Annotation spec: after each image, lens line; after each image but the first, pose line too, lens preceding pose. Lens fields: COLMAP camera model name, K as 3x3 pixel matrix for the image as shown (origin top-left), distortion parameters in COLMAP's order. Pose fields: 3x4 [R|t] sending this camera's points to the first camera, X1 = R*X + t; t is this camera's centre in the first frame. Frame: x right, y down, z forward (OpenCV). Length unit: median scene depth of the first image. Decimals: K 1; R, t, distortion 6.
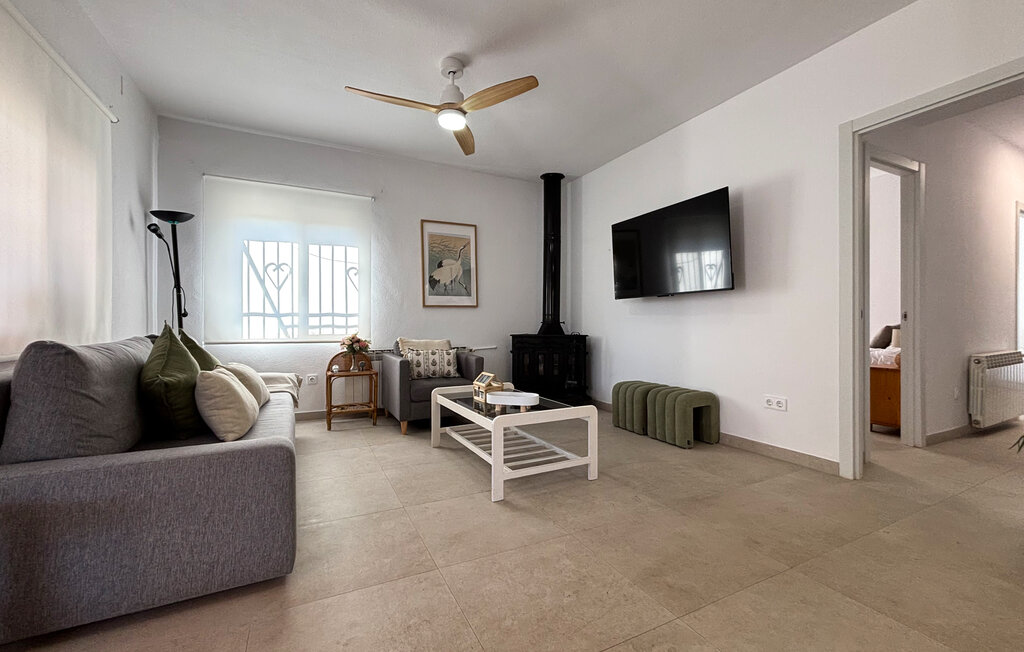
lens RADIAL K [[401.9, 0, 517.6], [0, 401.9, 326.4], [0, 0, 1]] dist [0.010832, -0.002946]
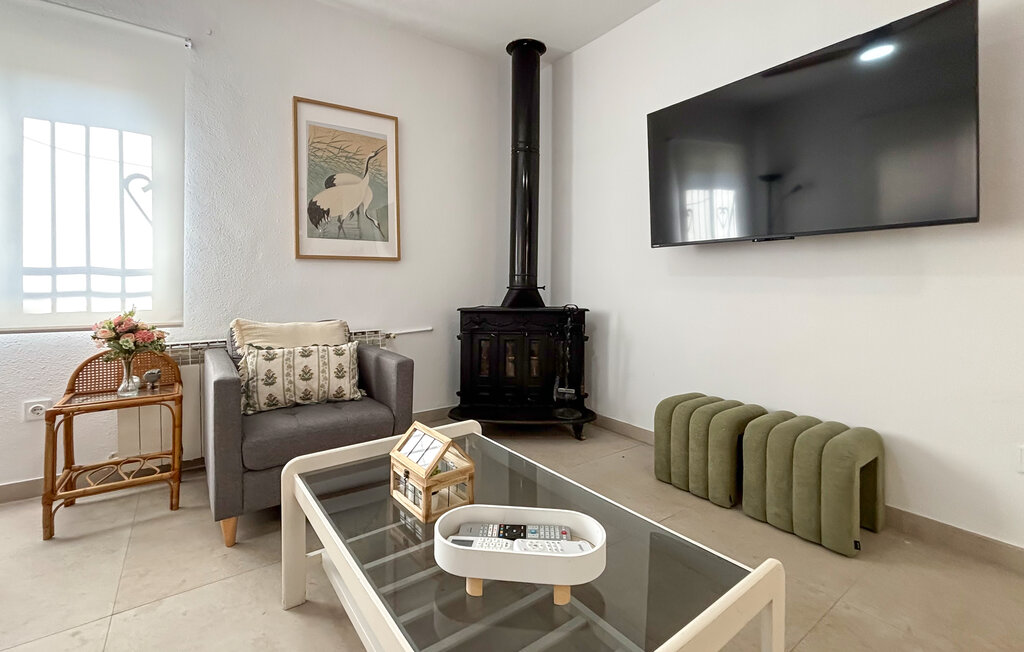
lens RADIAL K [[430.6, 0, 504.8], [0, 430.6, 289.5], [0, 0, 1]] dist [-0.000785, 0.000001]
pose [[0.989925, 0.001351, 0.141583, -0.048050], [-0.002266, 0.999978, 0.006300, -0.012719], [-0.141571, -0.006558, 0.989906, 0.461691]]
